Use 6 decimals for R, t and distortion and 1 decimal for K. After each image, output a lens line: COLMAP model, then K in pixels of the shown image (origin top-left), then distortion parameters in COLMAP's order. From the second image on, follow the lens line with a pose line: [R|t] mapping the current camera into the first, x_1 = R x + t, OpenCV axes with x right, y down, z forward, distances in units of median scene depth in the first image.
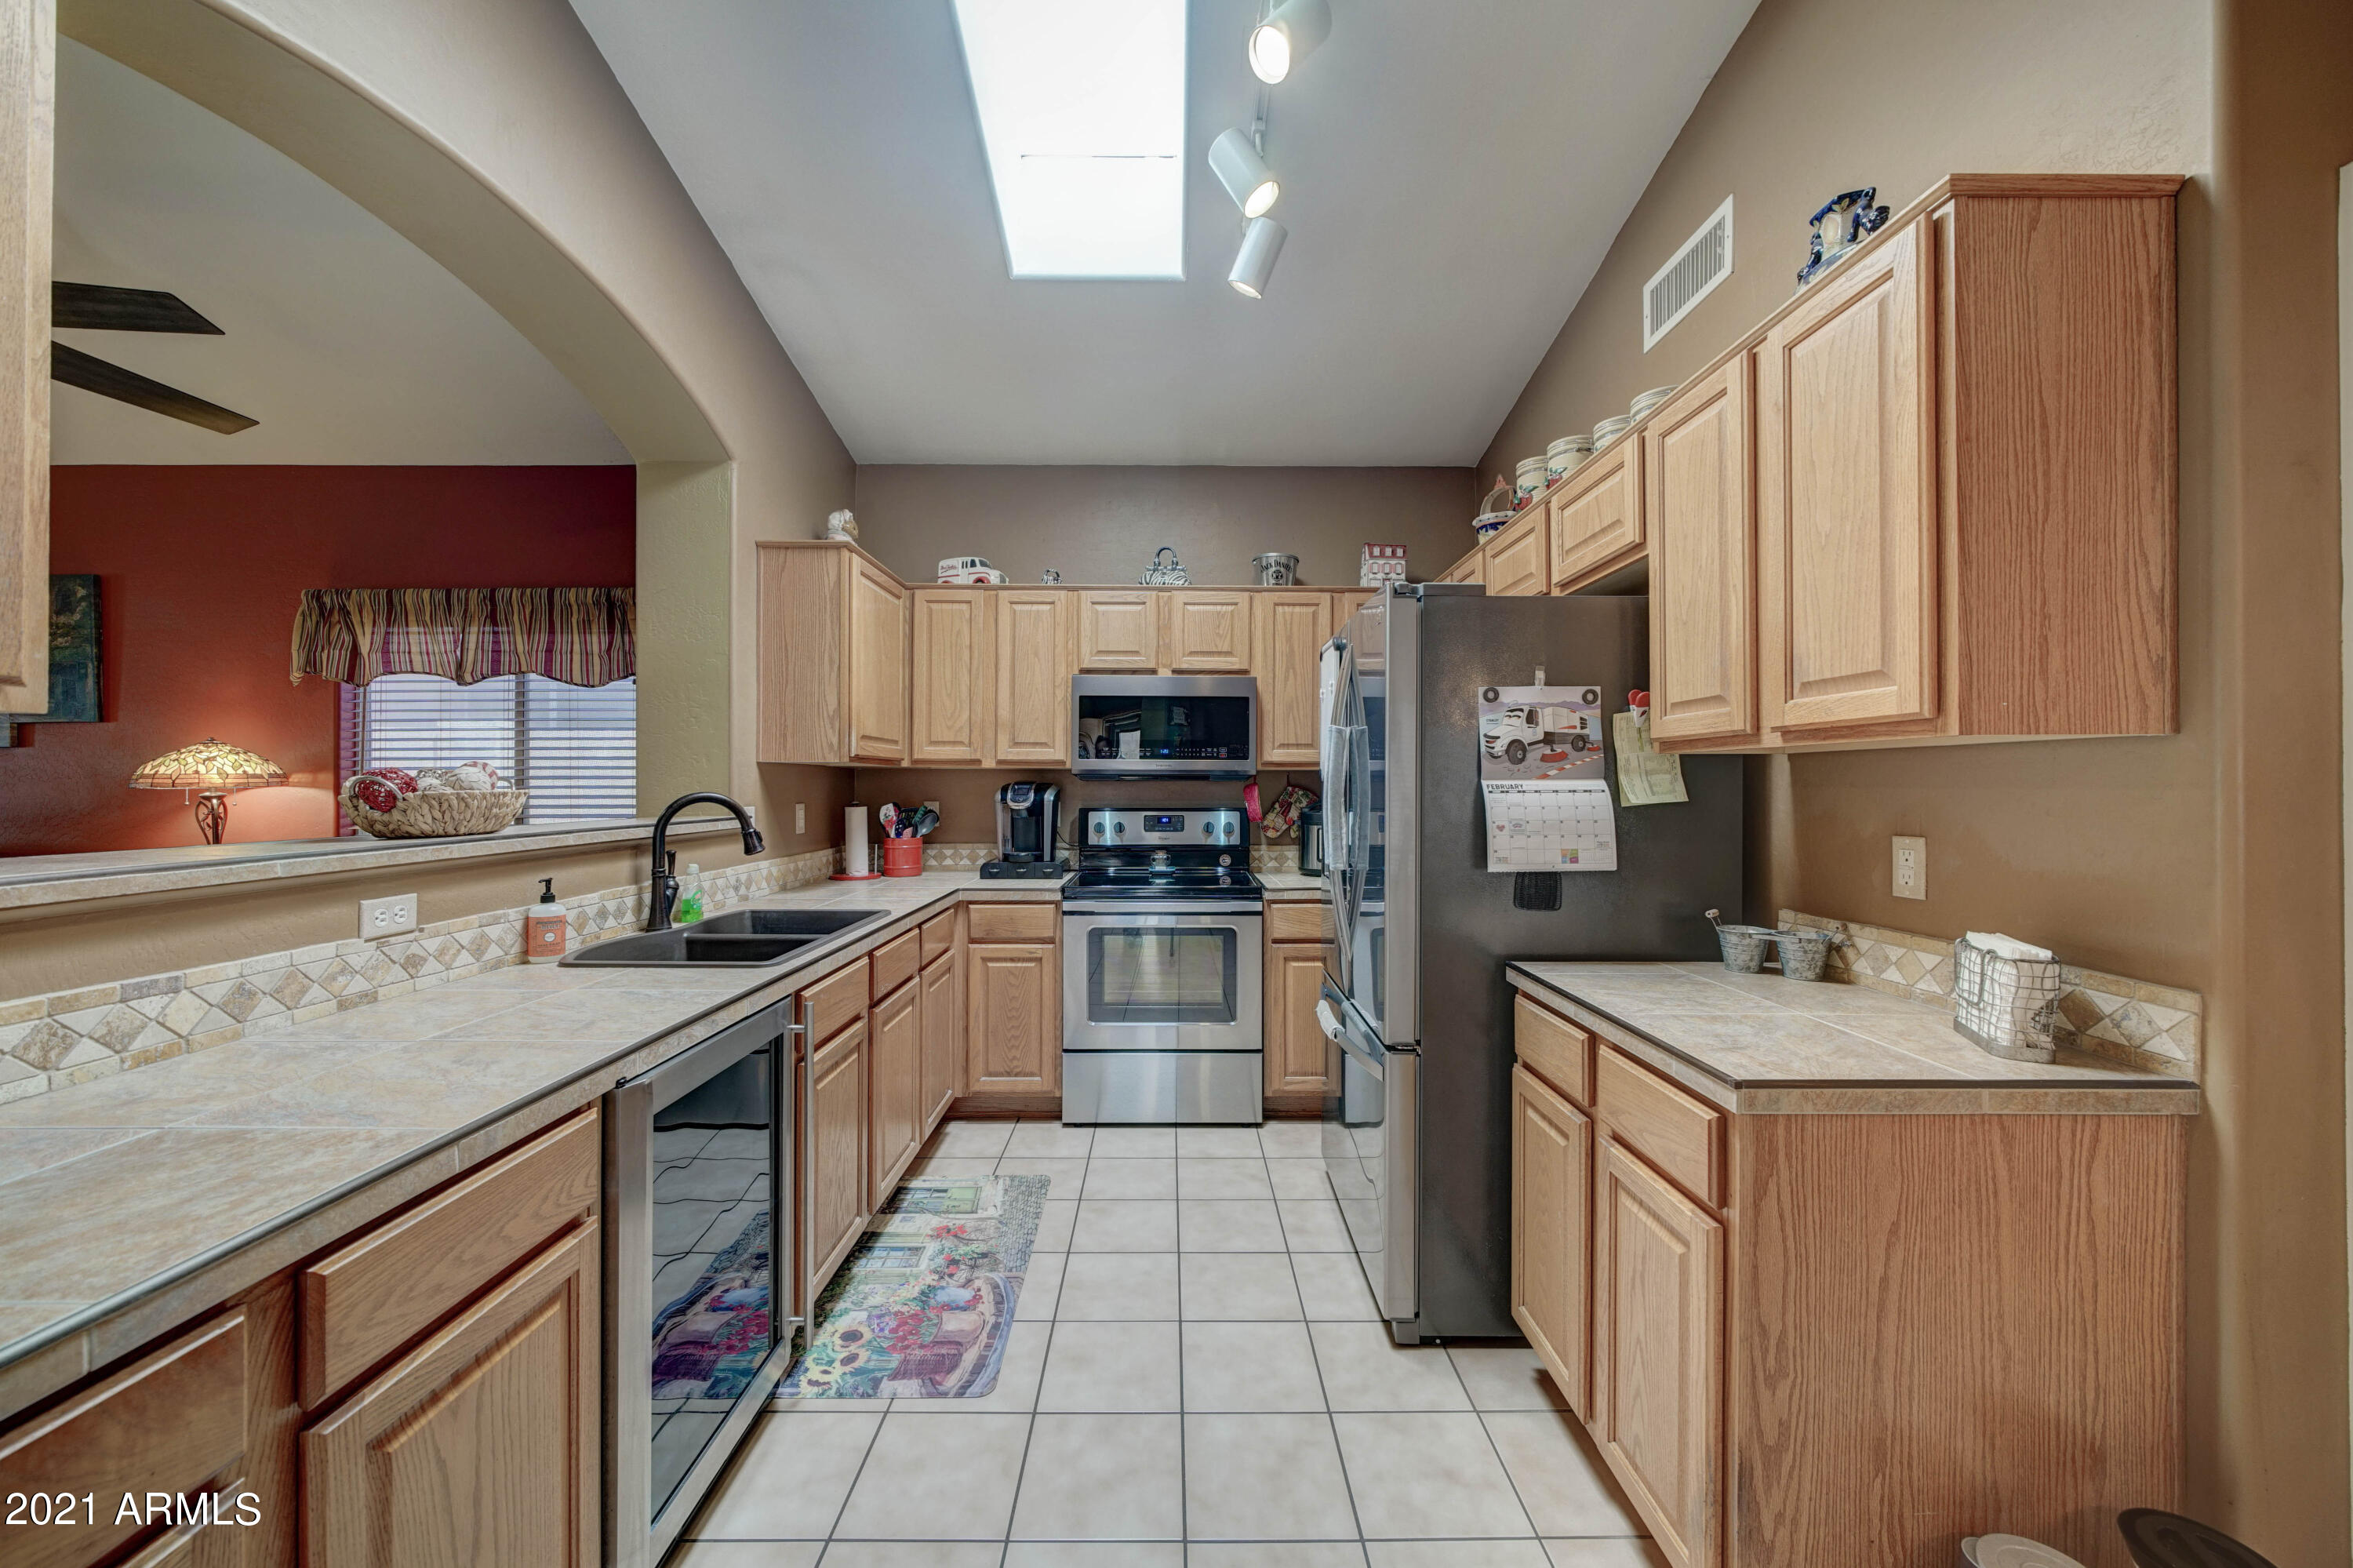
lens RADIAL K [[857.2, 0, 1176.8], [0, 857.2, 784.7], [0, 0, 1]] dist [-0.001989, -0.000107]
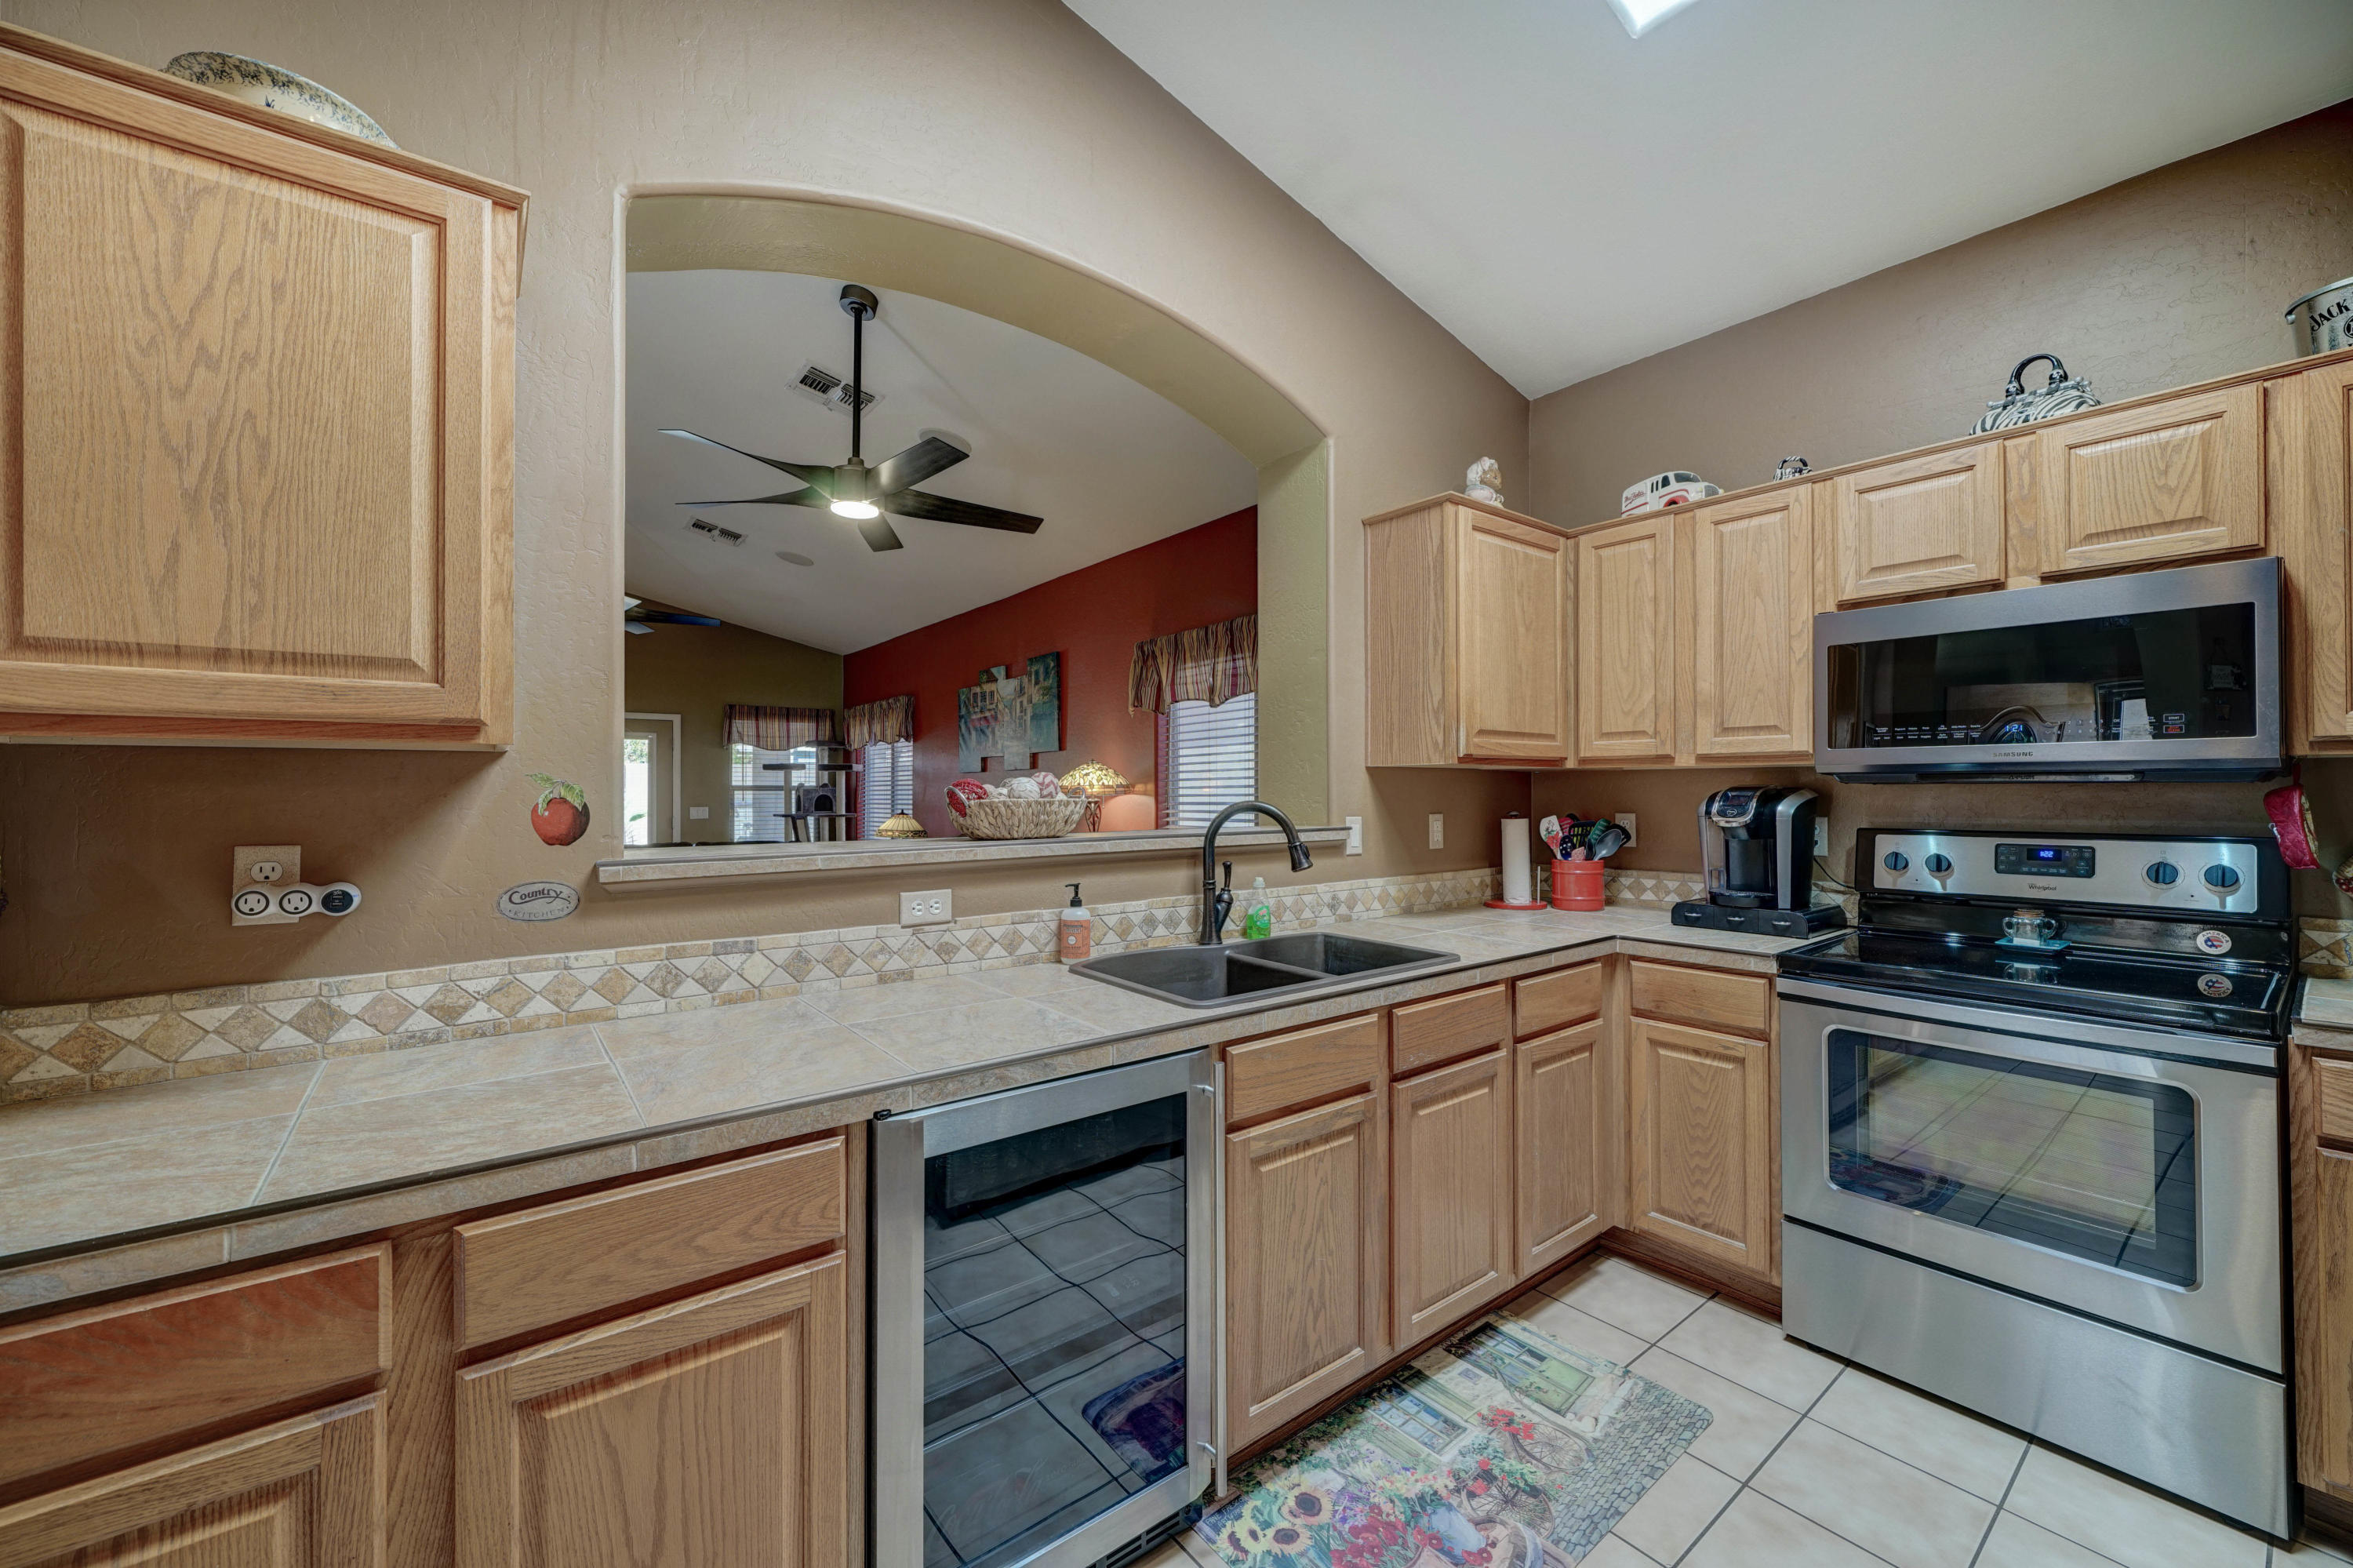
lens RADIAL K [[905.3, 0, 1171.7], [0, 905.3, 782.2], [0, 0, 1]] dist [-0.000580, 0.000013]
pose [[0.608541, -0.011972, -0.793432, 0.143401], [0.004676, 0.999923, -0.011501, -0.000379], [0.793509, 0.003289, 0.608550, 0.283797]]
